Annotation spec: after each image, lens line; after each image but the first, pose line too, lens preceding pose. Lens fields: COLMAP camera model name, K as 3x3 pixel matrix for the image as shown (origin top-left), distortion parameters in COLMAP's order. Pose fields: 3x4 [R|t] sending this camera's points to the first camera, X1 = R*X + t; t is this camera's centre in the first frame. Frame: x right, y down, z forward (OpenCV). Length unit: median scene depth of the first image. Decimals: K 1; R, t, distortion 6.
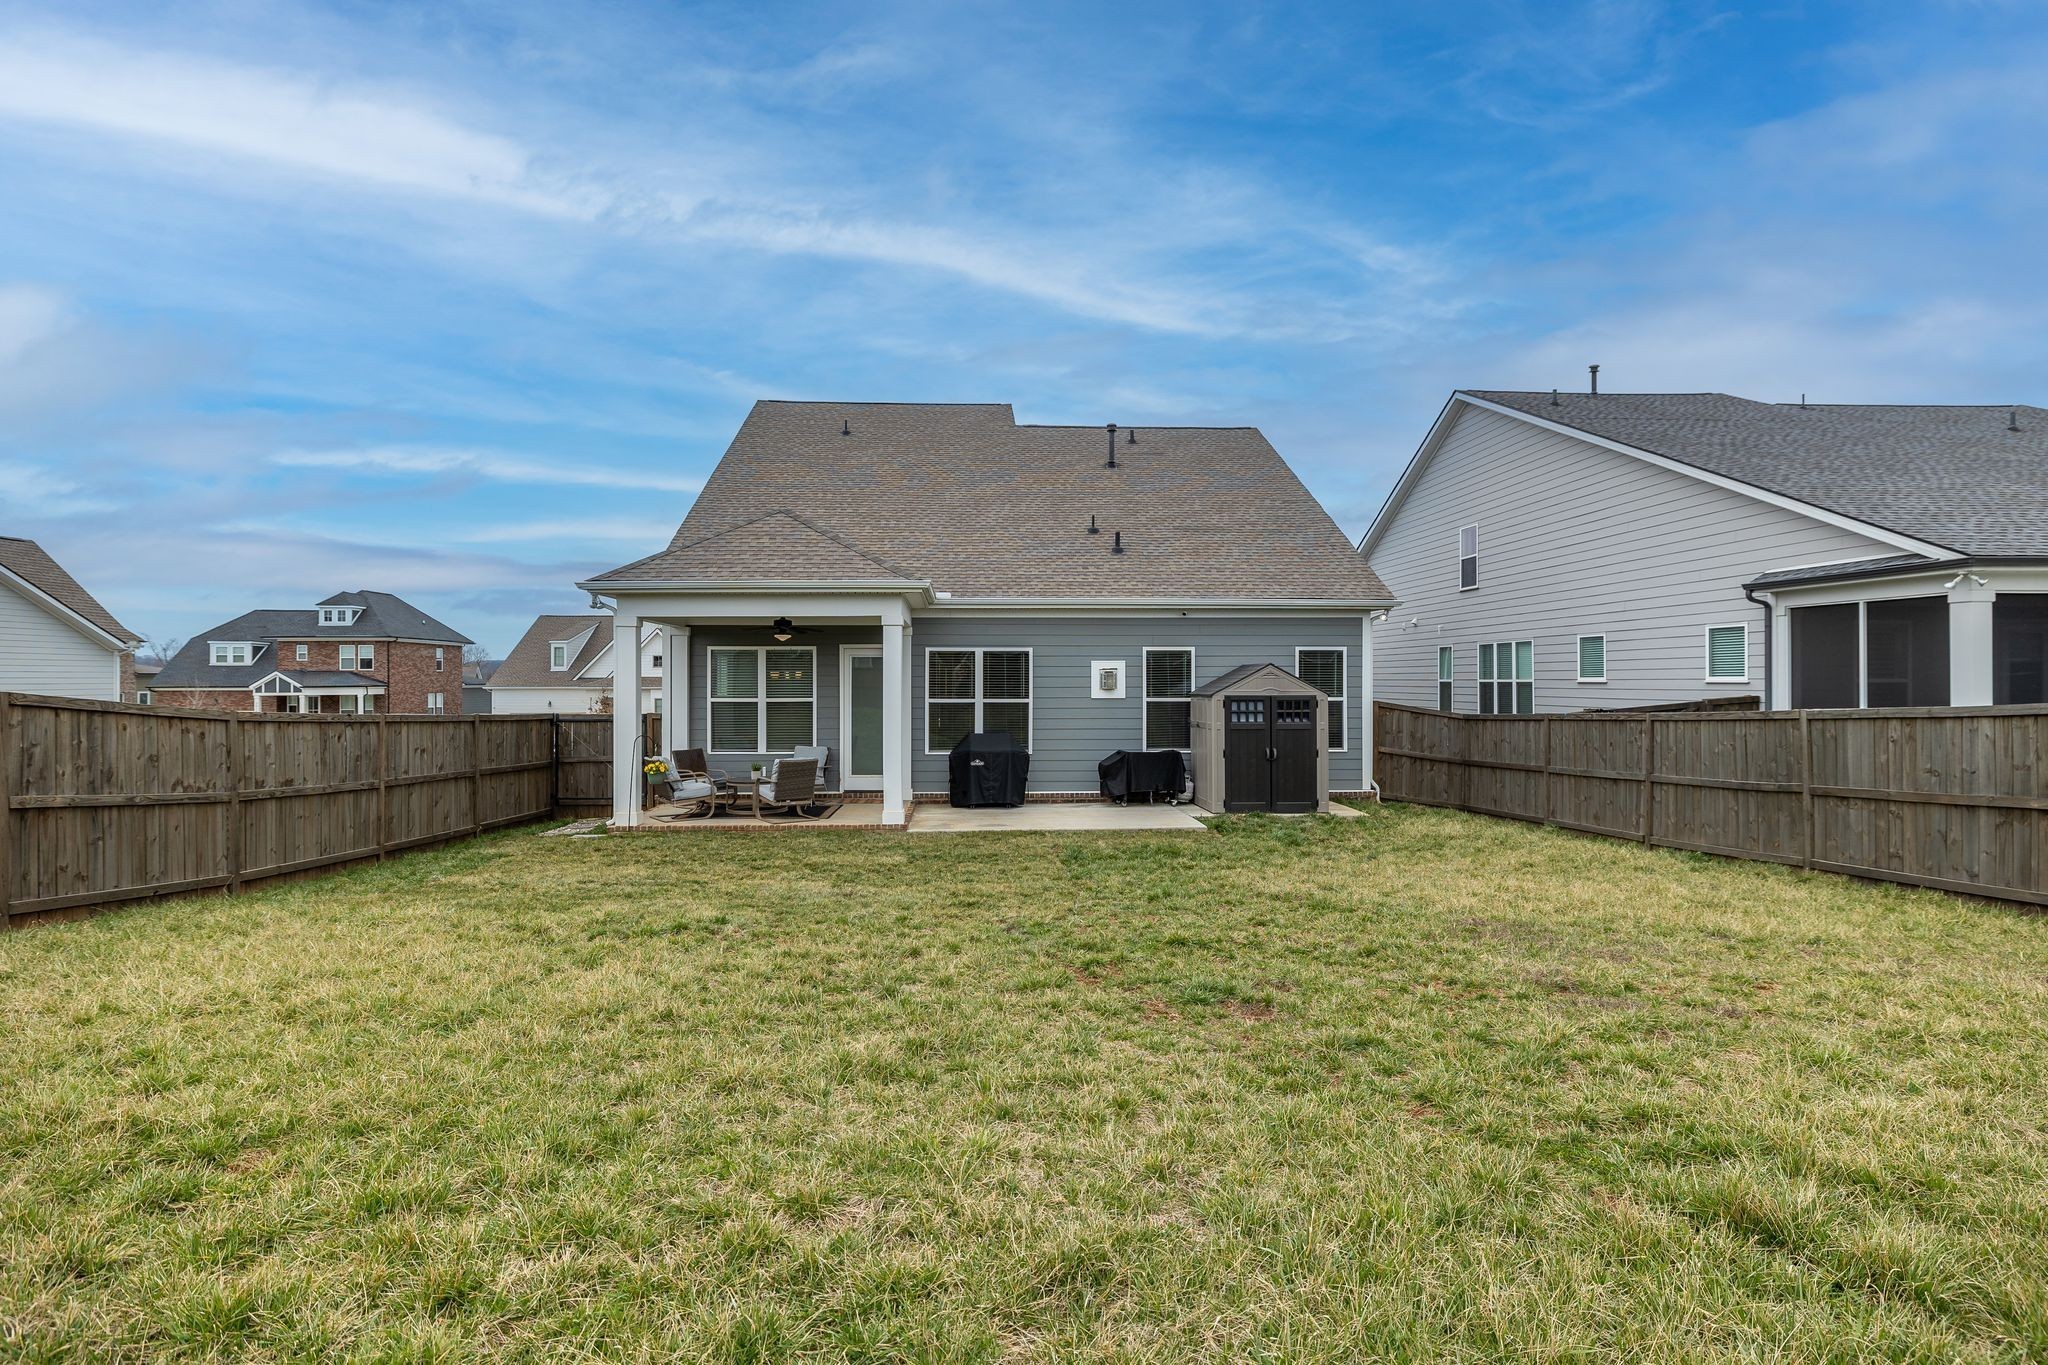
lens RADIAL K [[953.6, 0, 1013.0], [0, 953.6, 685.7], [0, 0, 1]] dist [0.005092, 0.000594]
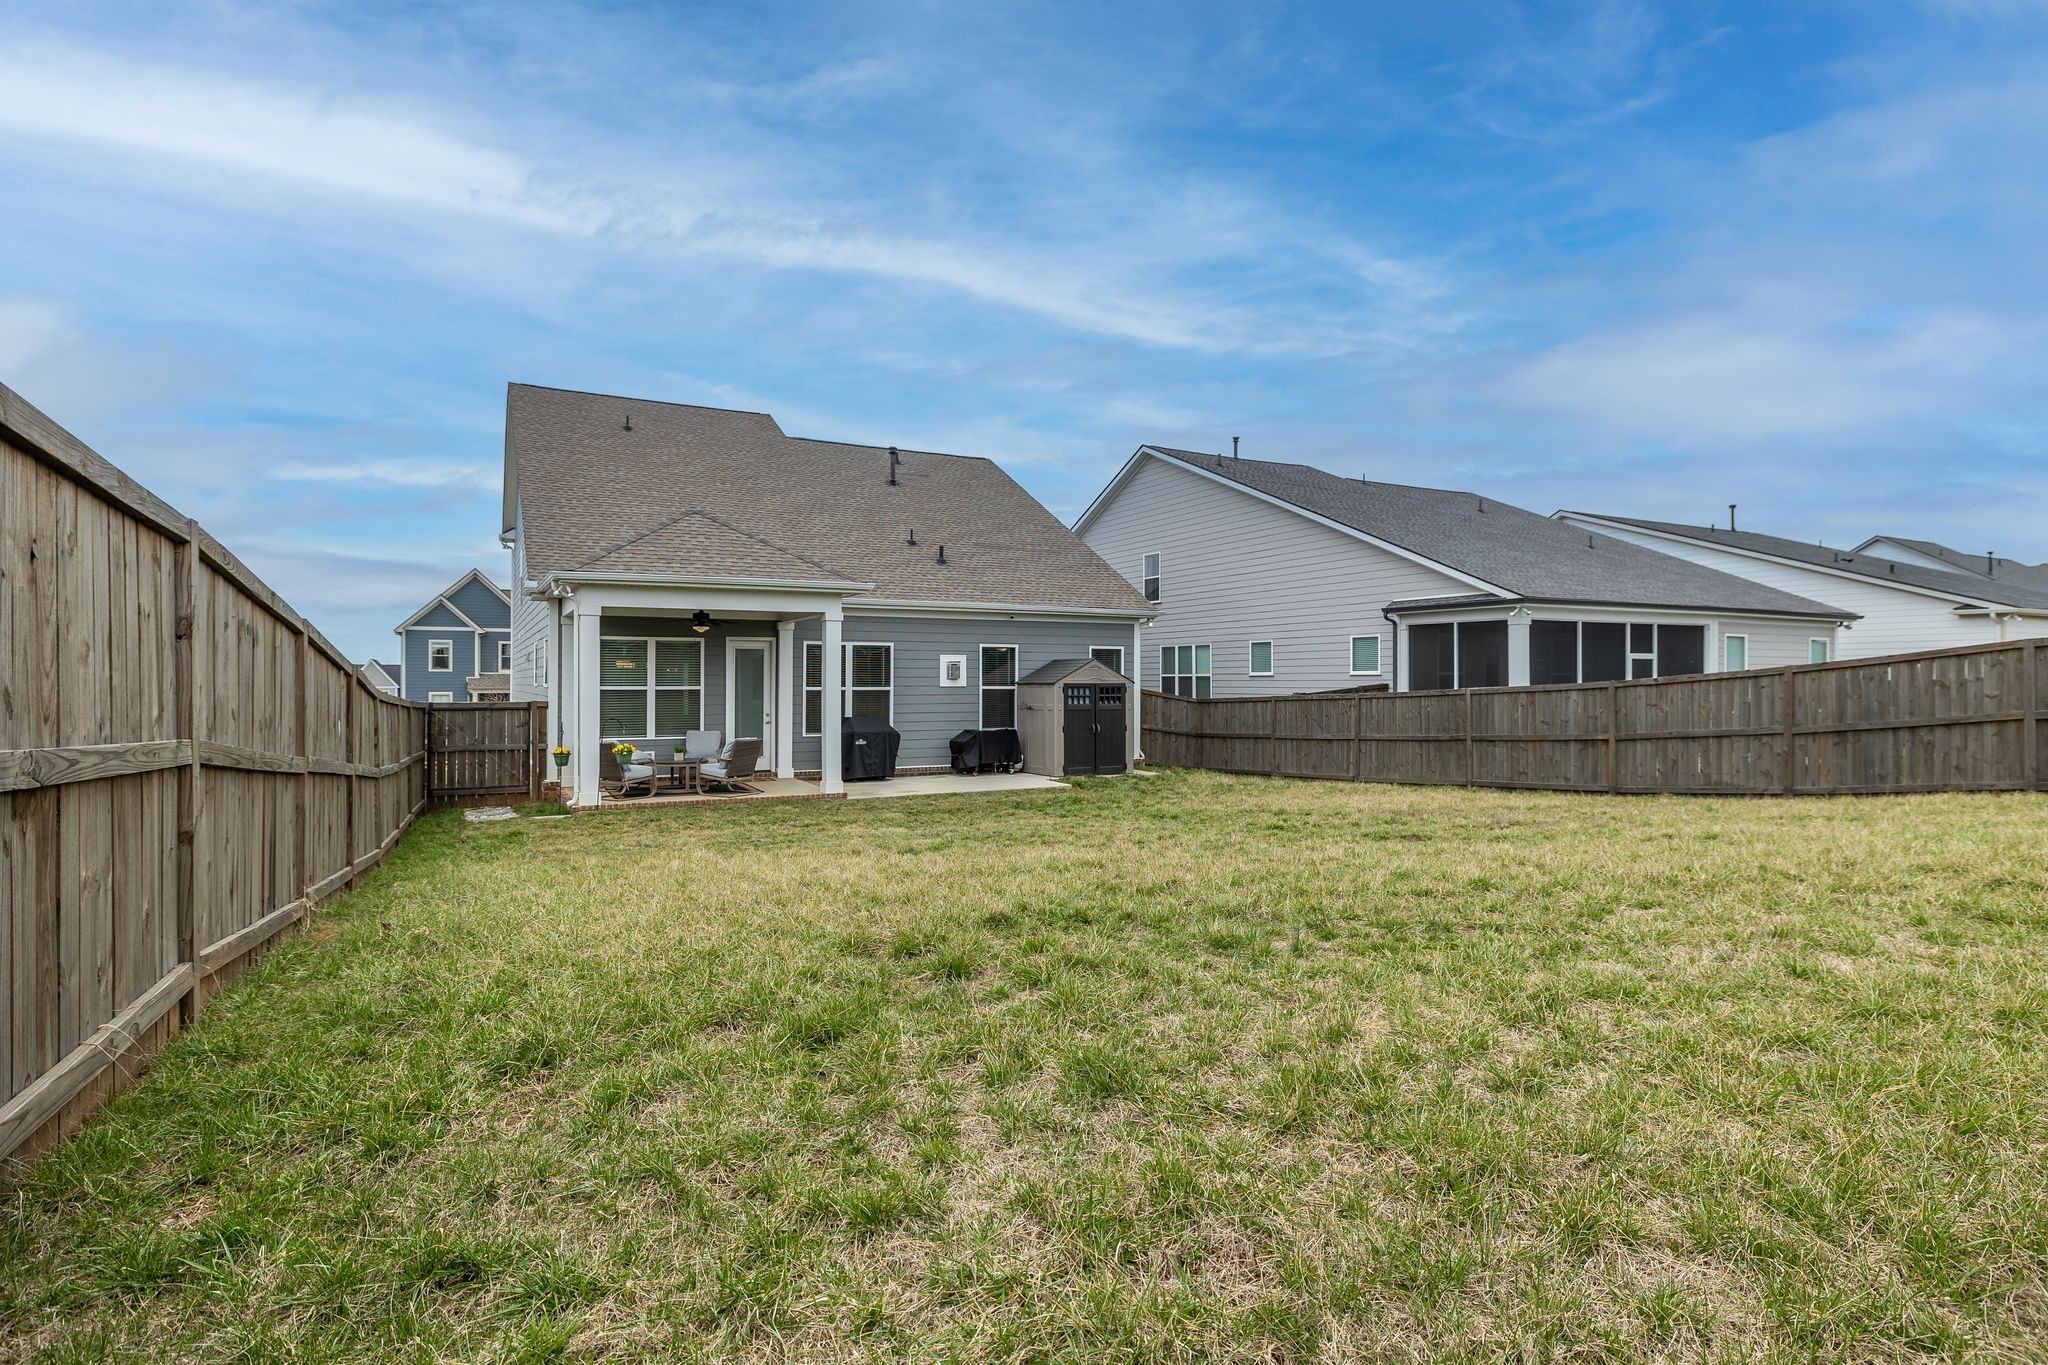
lens RADIAL K [[894.2, 0, 1023.6], [0, 894.2, 686.9], [0, 0, 1]] dist [0.000520, 0.000066]
pose [[0.925925, -0.001421, 0.377704, -0.262473], [-0.000477, 0.999988, 0.004931, 0.008910], [-0.377707, -0.004746, 0.925913, -0.071437]]
